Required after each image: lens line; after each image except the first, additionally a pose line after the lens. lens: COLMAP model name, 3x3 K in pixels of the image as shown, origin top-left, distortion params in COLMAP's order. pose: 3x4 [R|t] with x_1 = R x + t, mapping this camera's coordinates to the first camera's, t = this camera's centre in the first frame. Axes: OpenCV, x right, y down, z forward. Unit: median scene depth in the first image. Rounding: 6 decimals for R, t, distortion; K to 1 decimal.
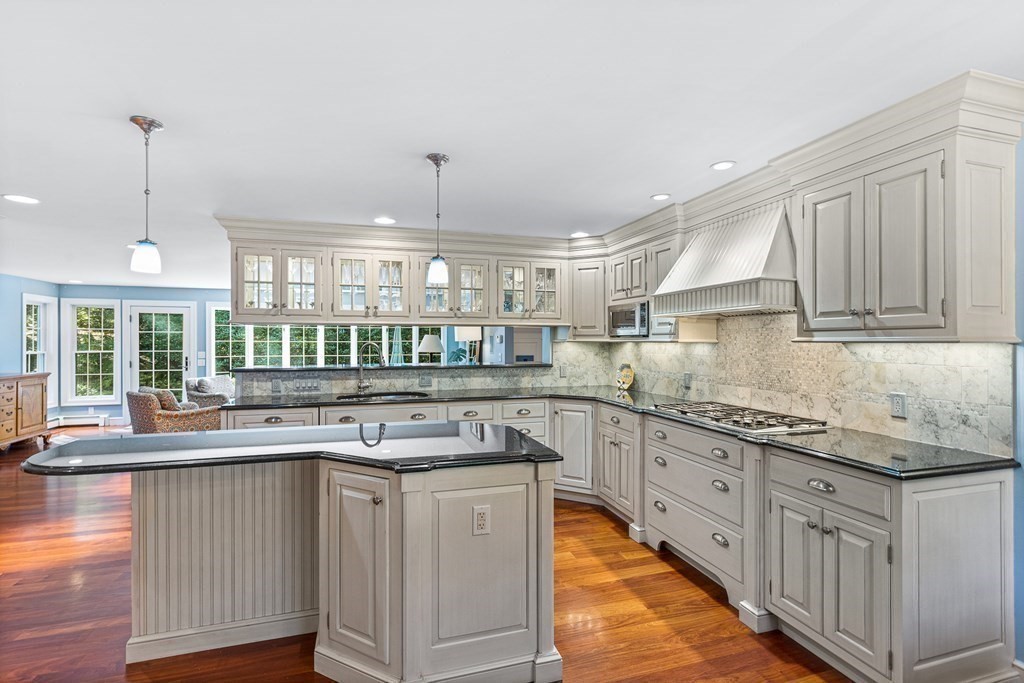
lens RADIAL K [[476.2, 0, 509.3], [0, 476.2, 341.3], [0, 0, 1]] dist [0.000752, -0.001707]
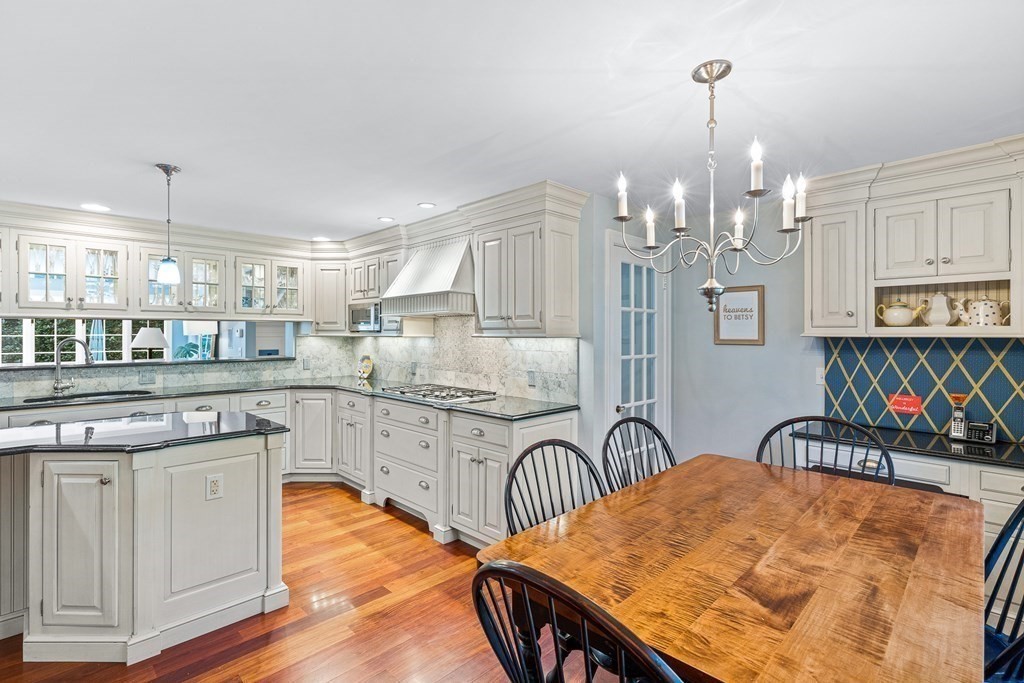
lens RADIAL K [[476.2, 0, 506.6], [0, 476.2, 331.8], [0, 0, 1]] dist [0.000752, -0.001707]
pose [[0.884447, 0.001573, 0.466638, 0.022997], [0.000606, 0.999990, -0.004520, -0.007016], [-0.466640, 0.004280, 0.884437, -0.287245]]
